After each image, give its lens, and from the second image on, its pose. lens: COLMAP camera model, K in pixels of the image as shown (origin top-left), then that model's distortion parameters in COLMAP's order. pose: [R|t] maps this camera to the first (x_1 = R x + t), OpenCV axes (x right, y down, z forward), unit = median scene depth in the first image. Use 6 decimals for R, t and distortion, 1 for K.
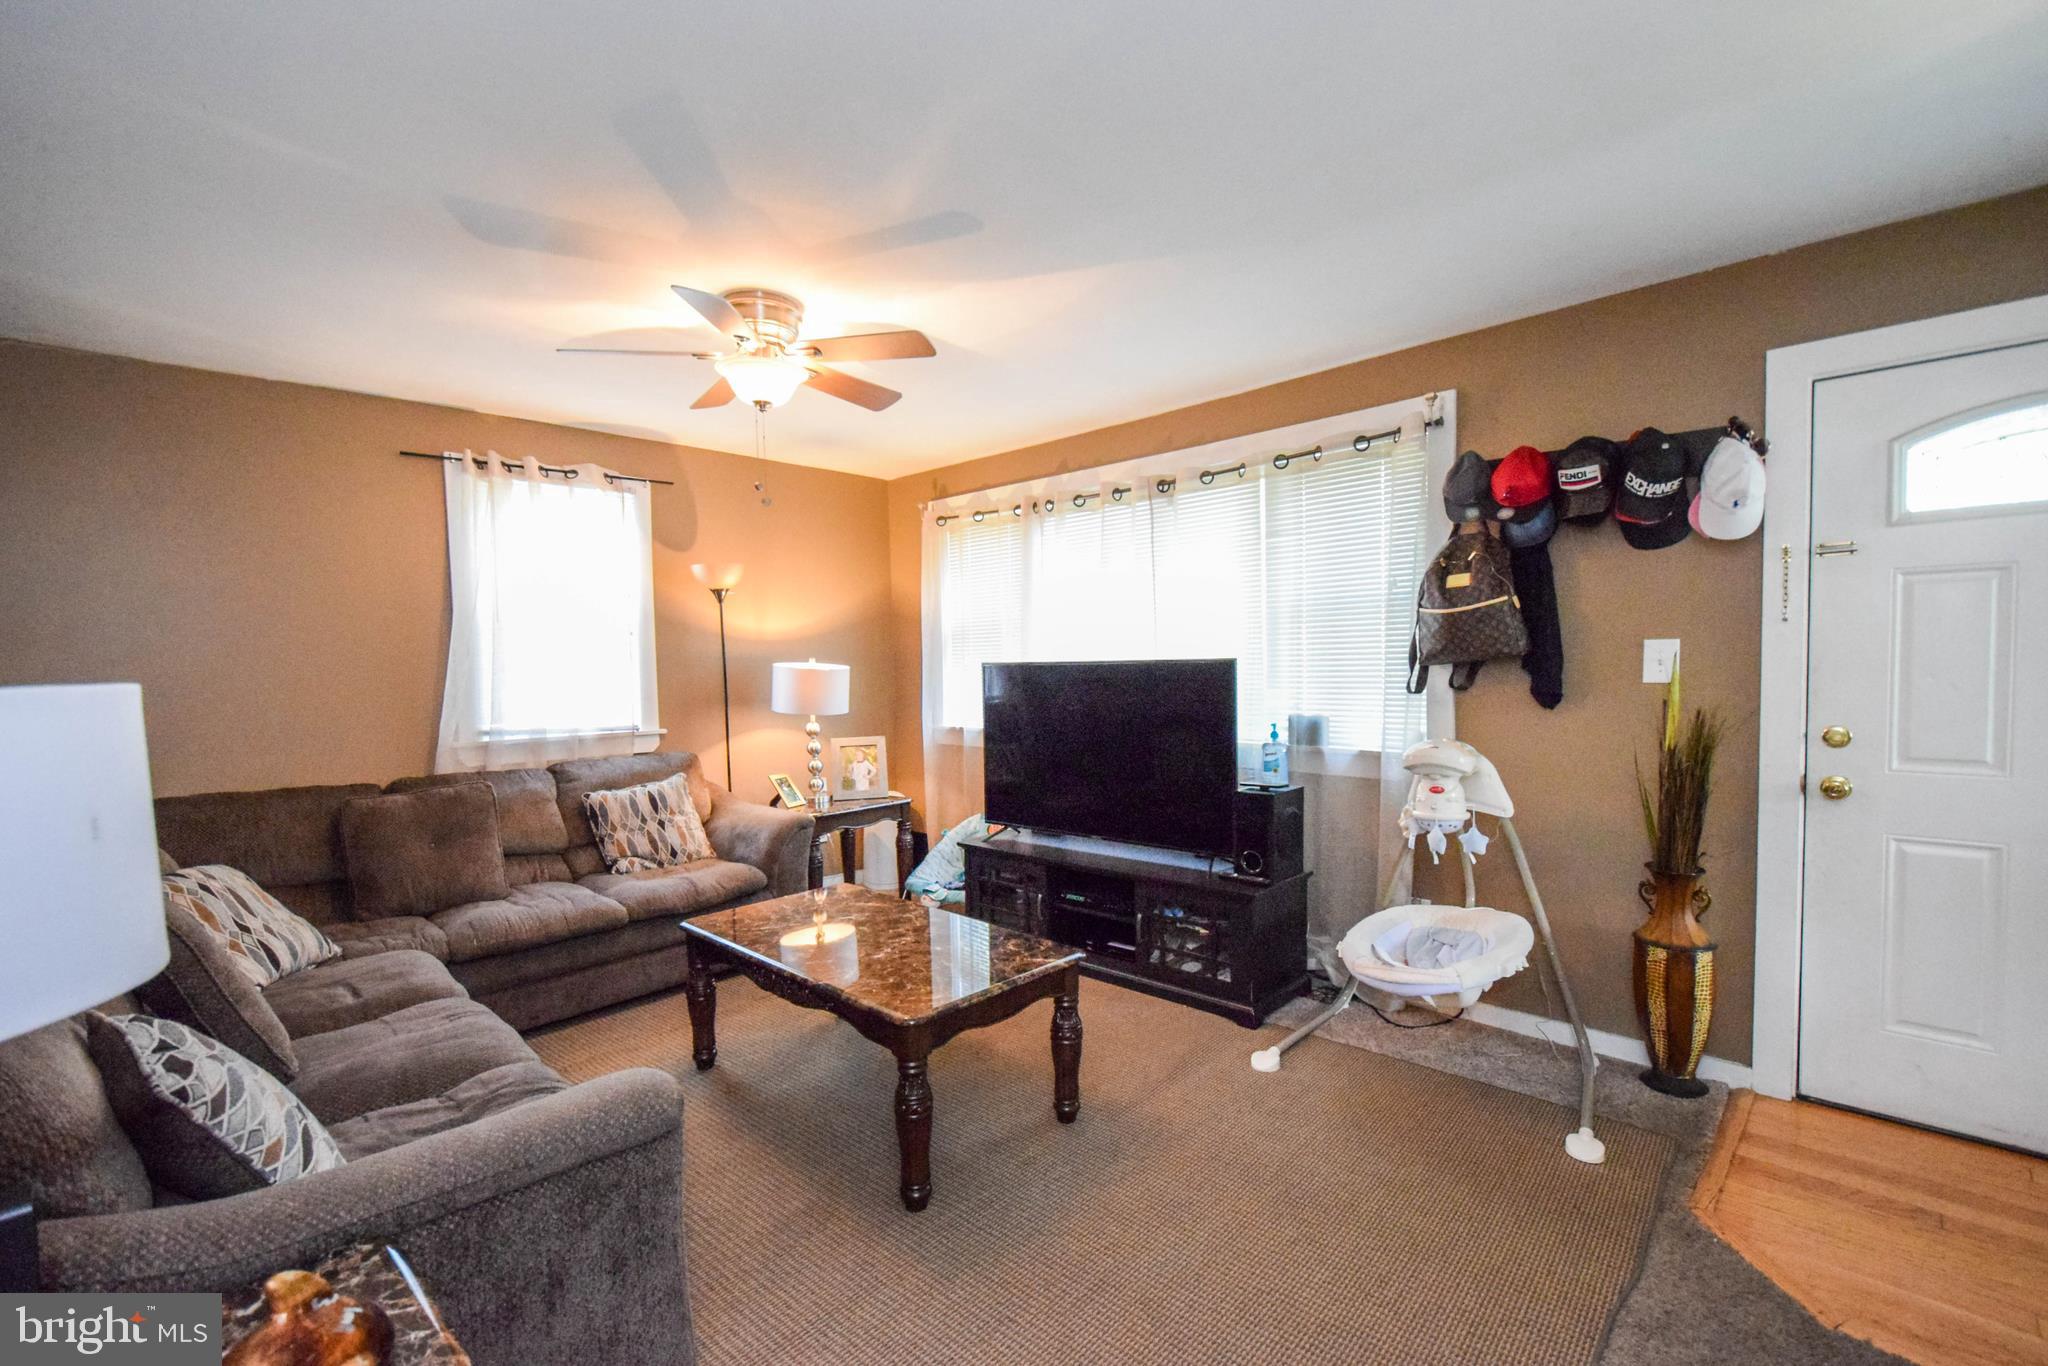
lens RADIAL K [[899.5, 0, 1025.7], [0, 899.5, 696.0], [0, 0, 1]] dist [0.004290, -0.000007]
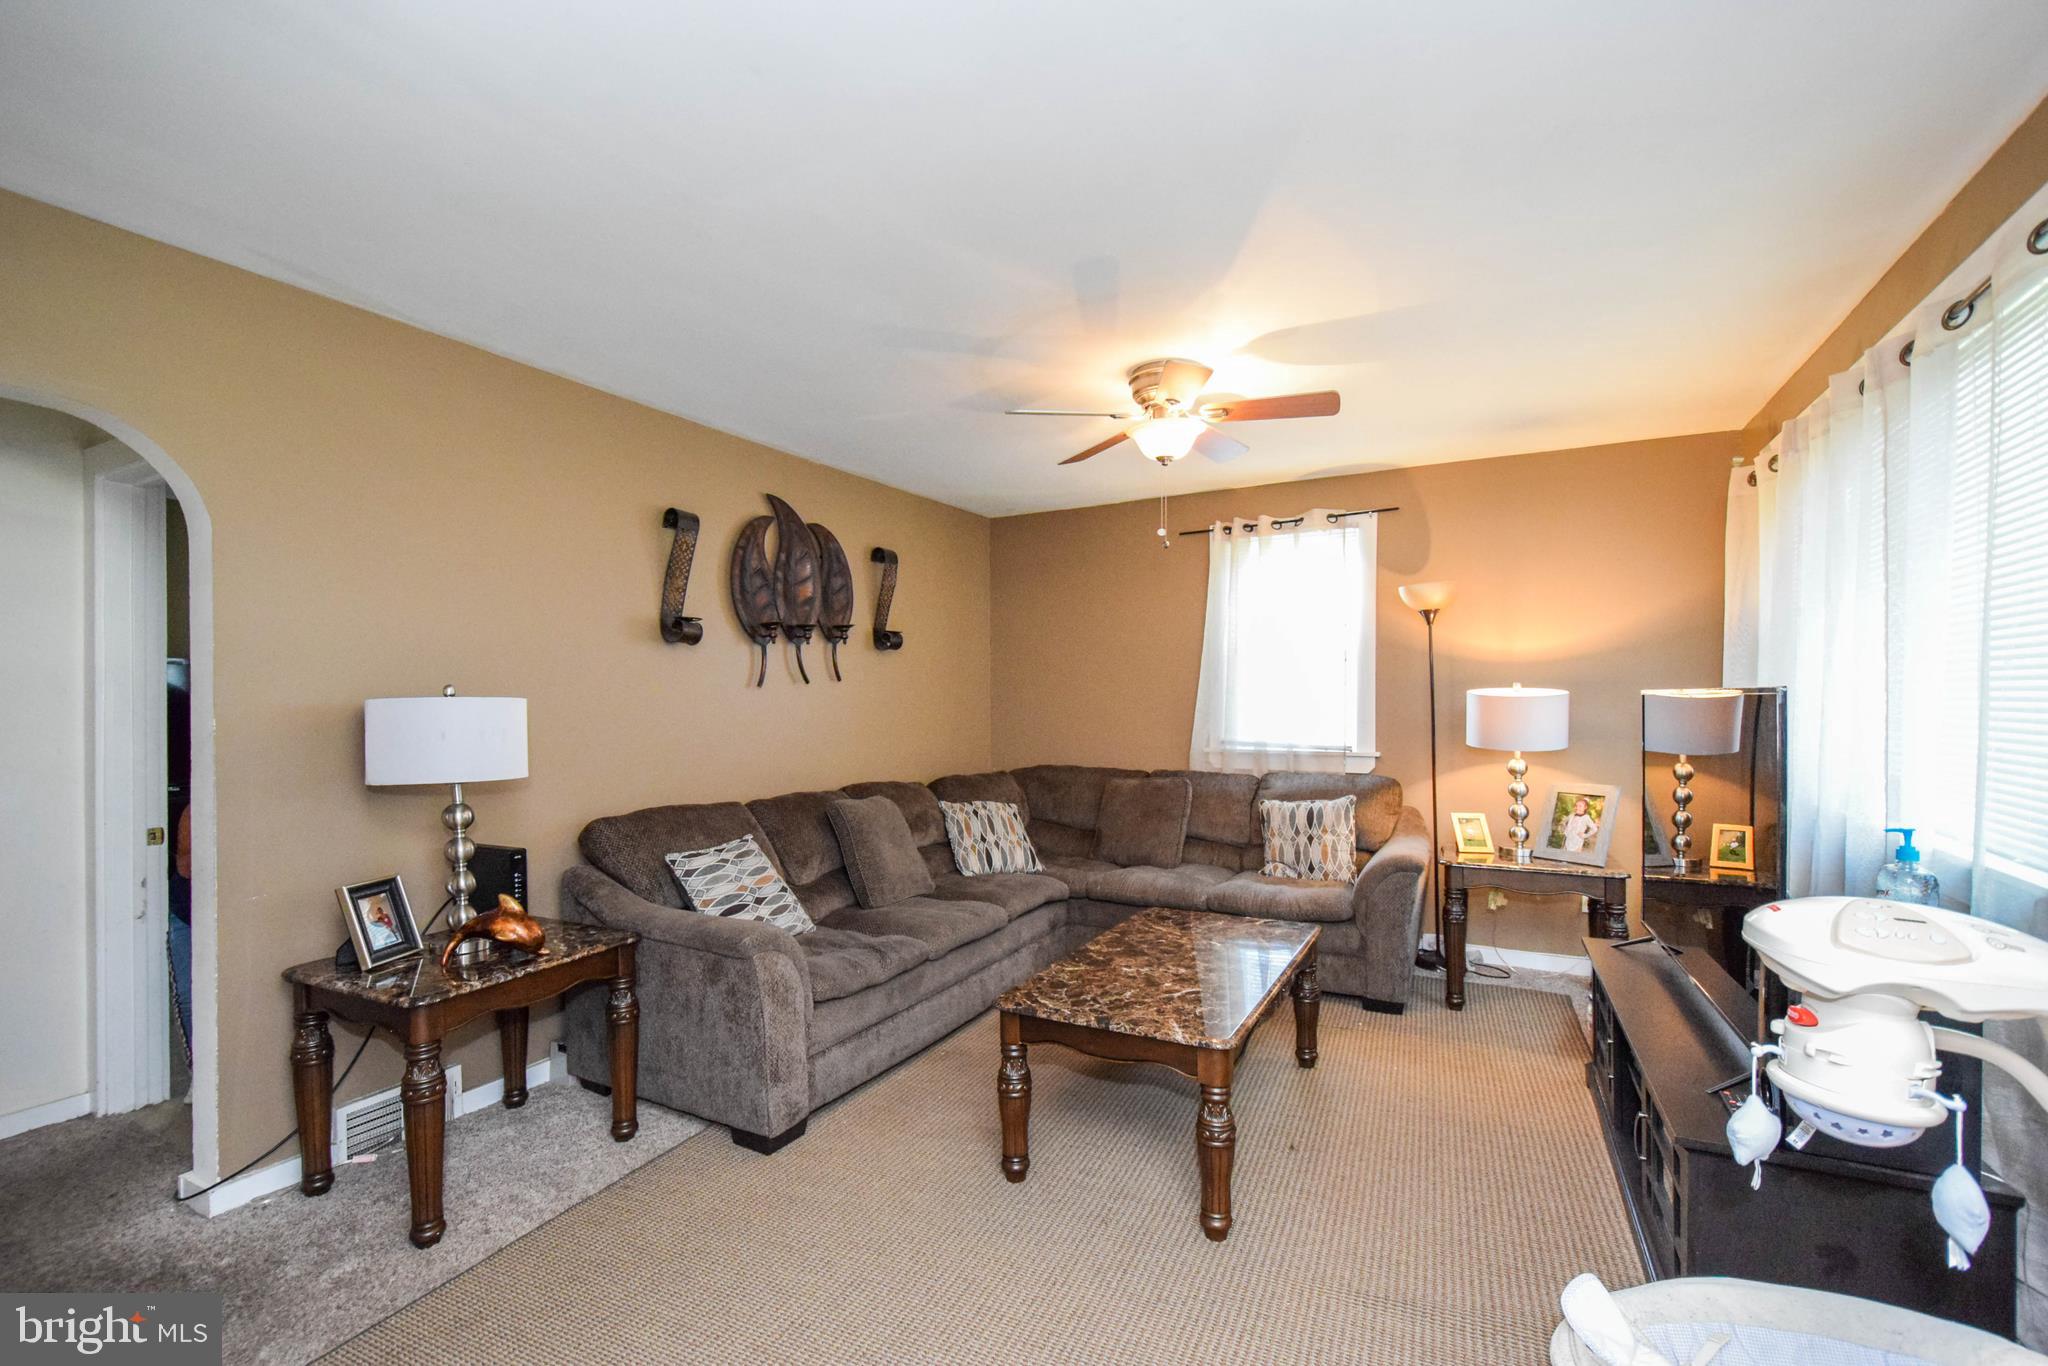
lens RADIAL K [[899.5, 0, 1028.6], [0, 899.5, 683.9], [0, 0, 1]] dist [0.004290, -0.000007]
pose [[0.270678, 0.003405, -0.962664, 0.527994], [-0.037728, 0.999263, -0.007074, -0.020742], [0.961930, 0.038235, 0.270607, 0.385827]]
